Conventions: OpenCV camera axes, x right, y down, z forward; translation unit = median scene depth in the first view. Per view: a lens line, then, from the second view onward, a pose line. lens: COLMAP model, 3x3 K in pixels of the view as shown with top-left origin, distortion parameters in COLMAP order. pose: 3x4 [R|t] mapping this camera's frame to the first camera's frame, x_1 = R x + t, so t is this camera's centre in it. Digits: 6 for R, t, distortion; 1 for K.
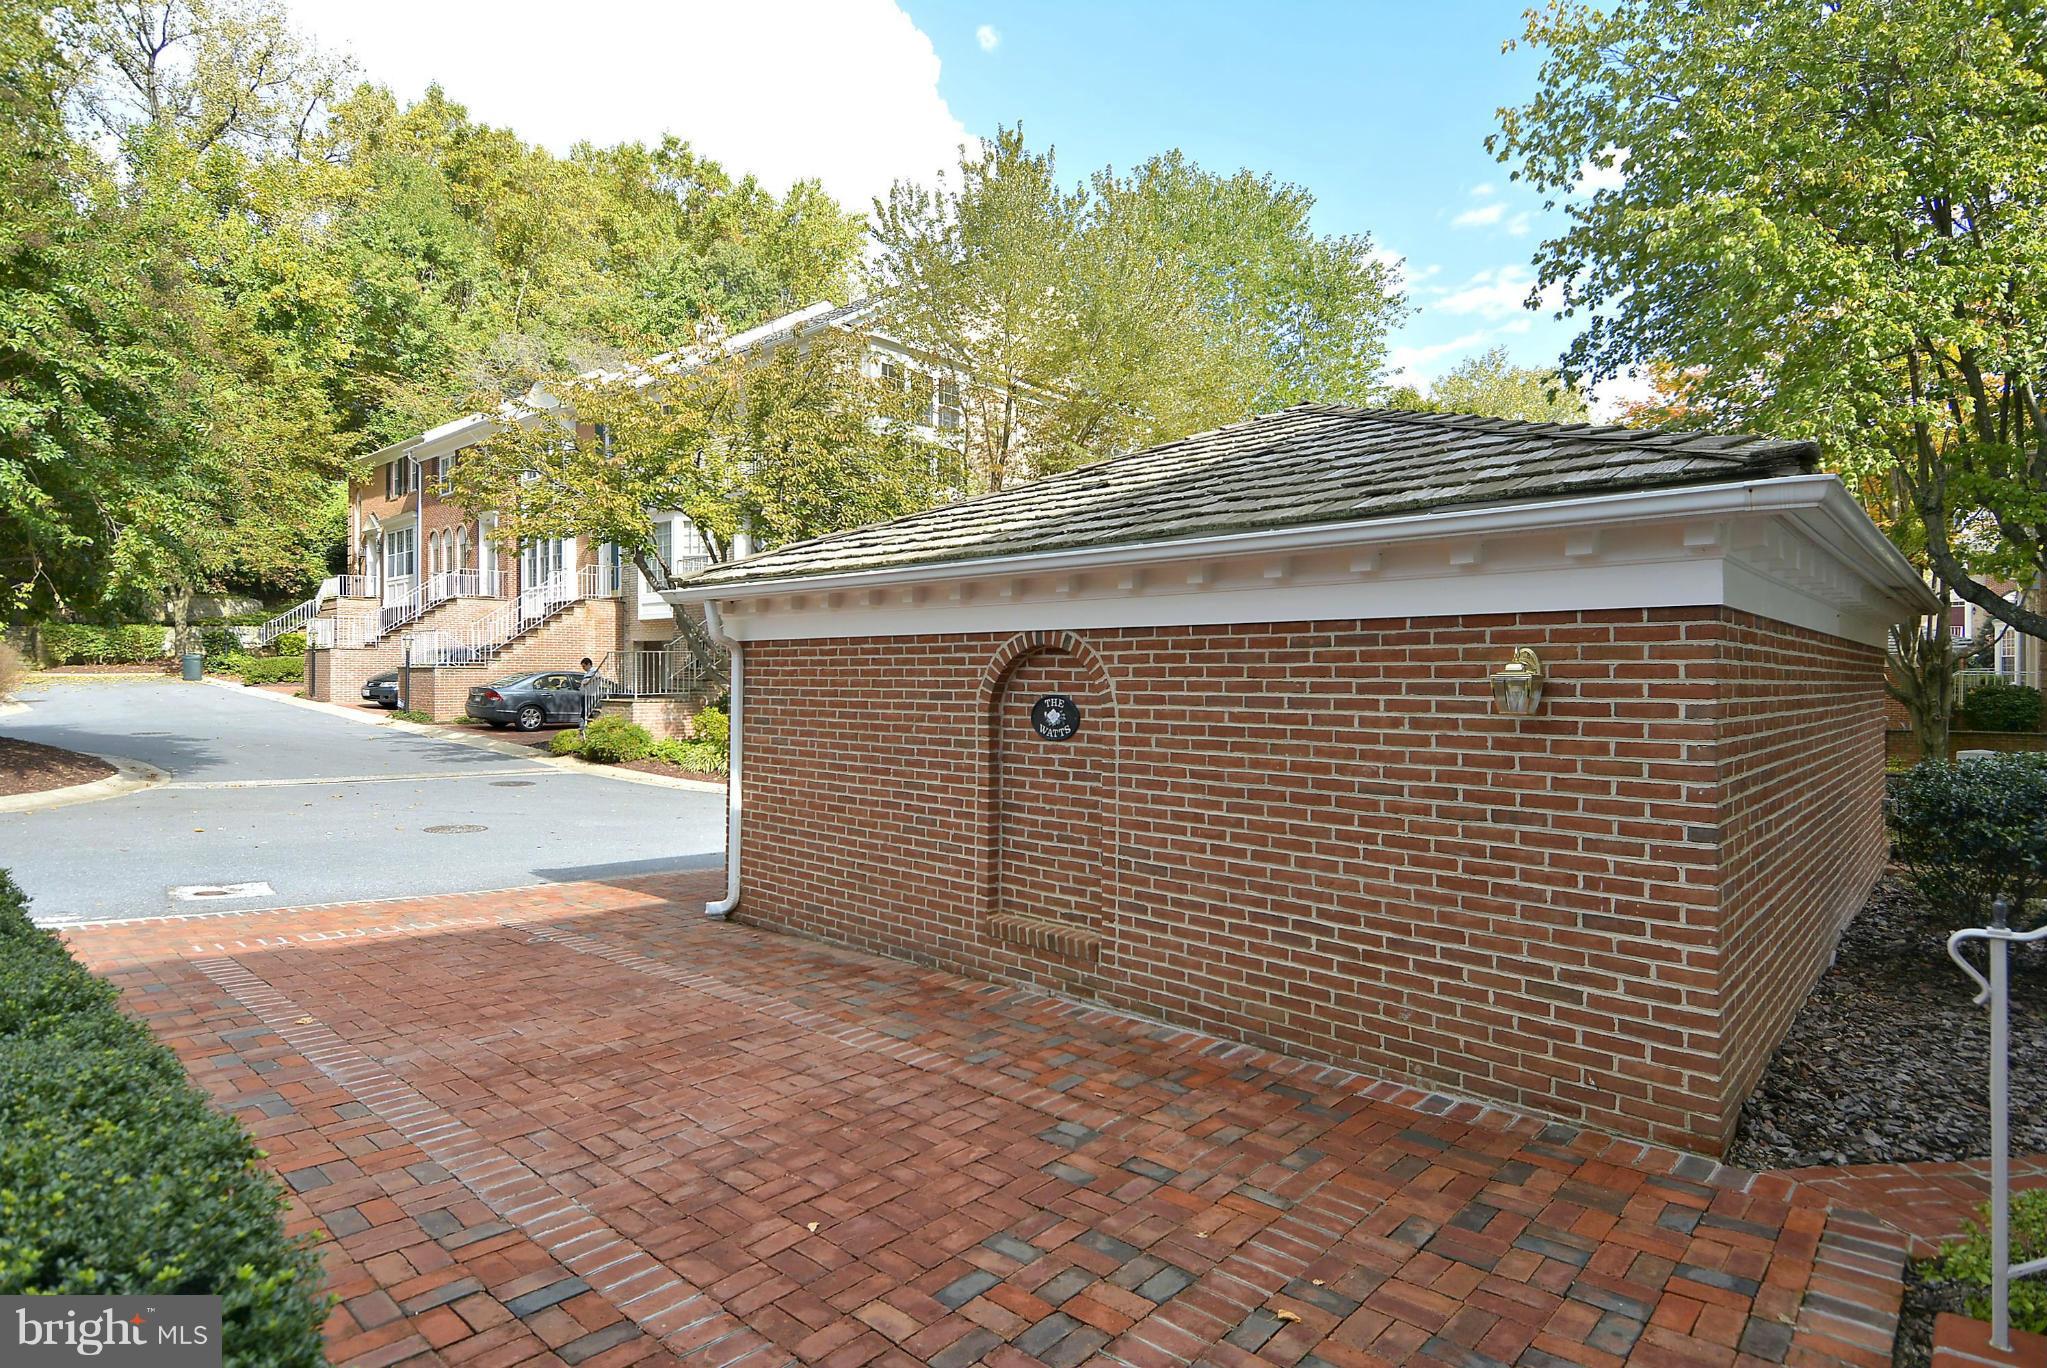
lens RADIAL K [[1060.4, 0, 1028.4], [0, 1060.4, 675.3], [0, 0, 1]] dist [0.078328, -0.060513]
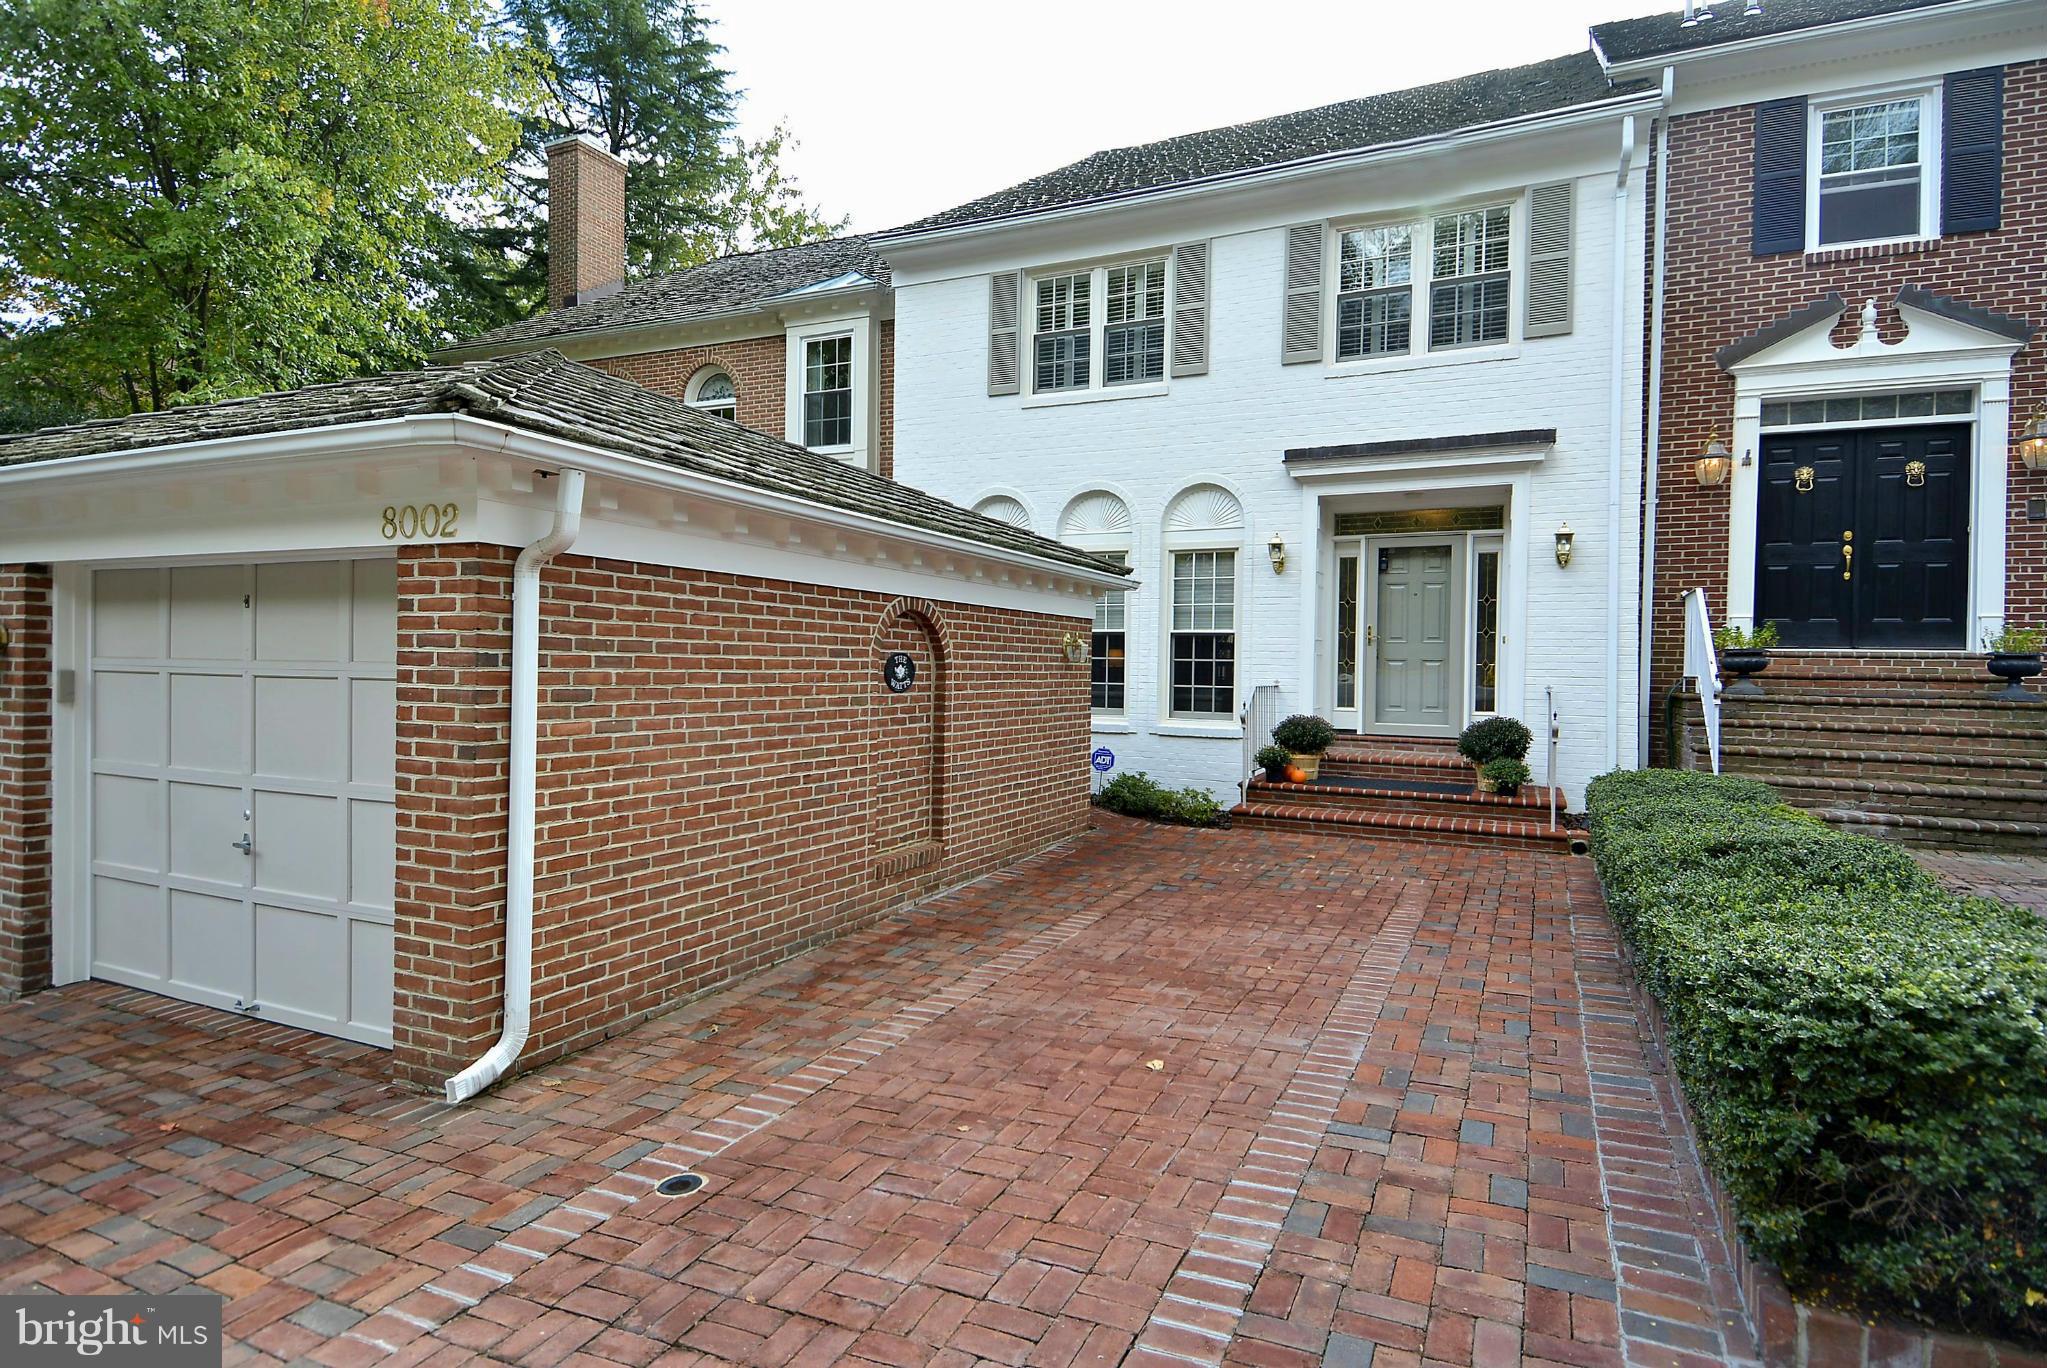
lens RADIAL K [[1060.4, 0, 1028.4], [0, 1060.4, 675.3], [0, 0, 1]] dist [0.078328, -0.060513]
pose [[-0.294721, -0.019835, 0.955378, -1.034311], [-0.021329, 0.999672, 0.014175, 0.021970], [-0.955345, -0.016200, -0.295047, 1.111527]]
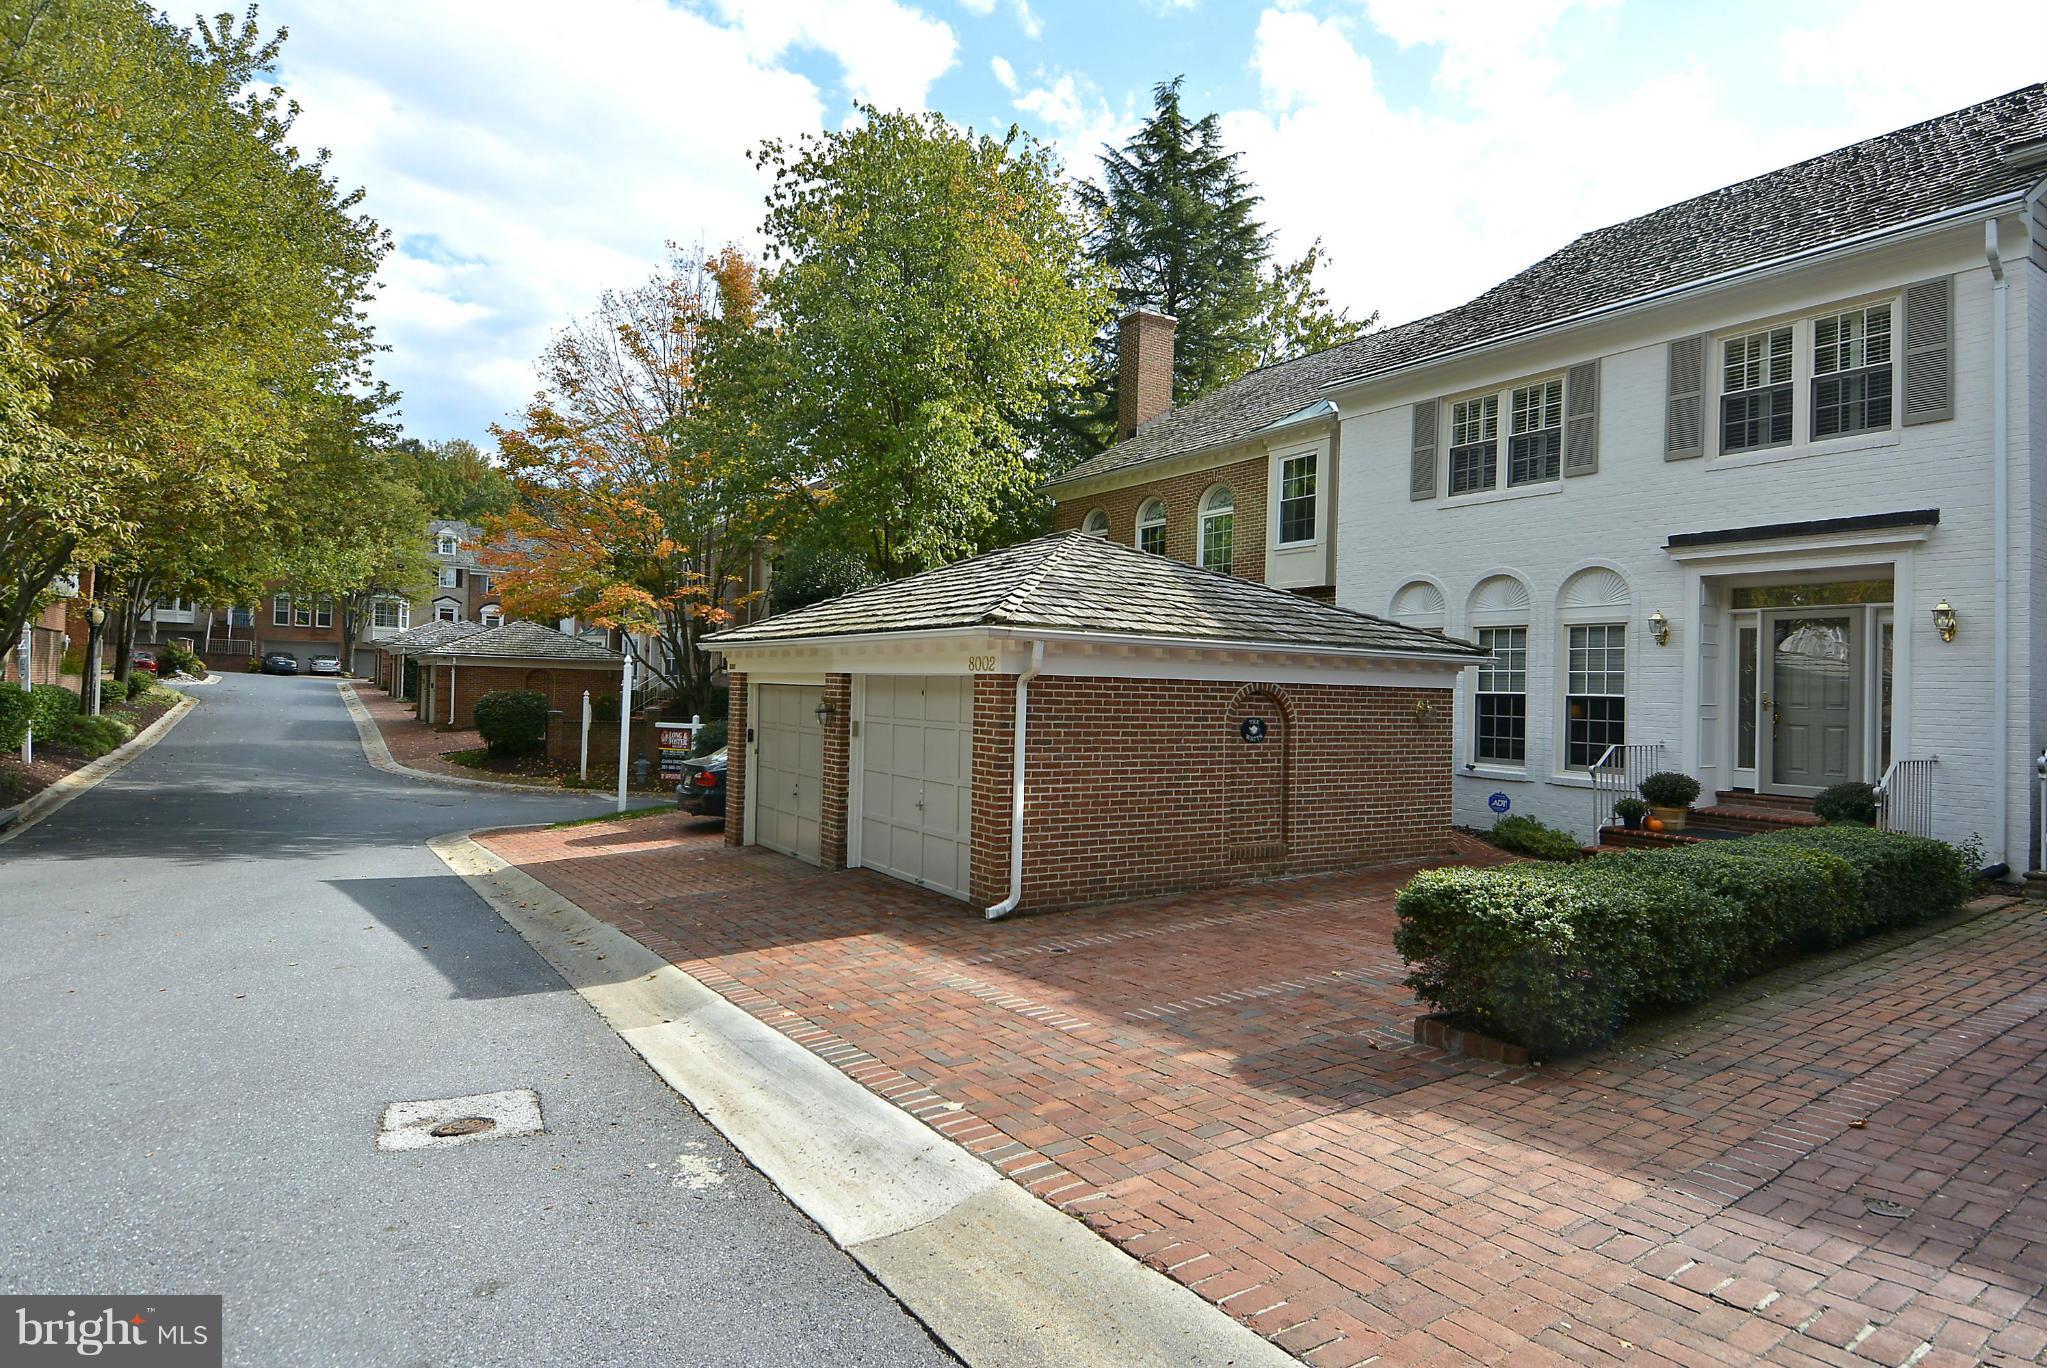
lens RADIAL K [[1060.4, 0, 1028.4], [0, 1060.4, 675.3], [0, 0, 1]] dist [0.078328, -0.060513]
pose [[0.236066, 0.012522, 0.971656, -1.683796], [-0.027289, 0.999608, -0.006252, -0.029062], [-0.971354, -0.025040, 0.236315, 0.871163]]
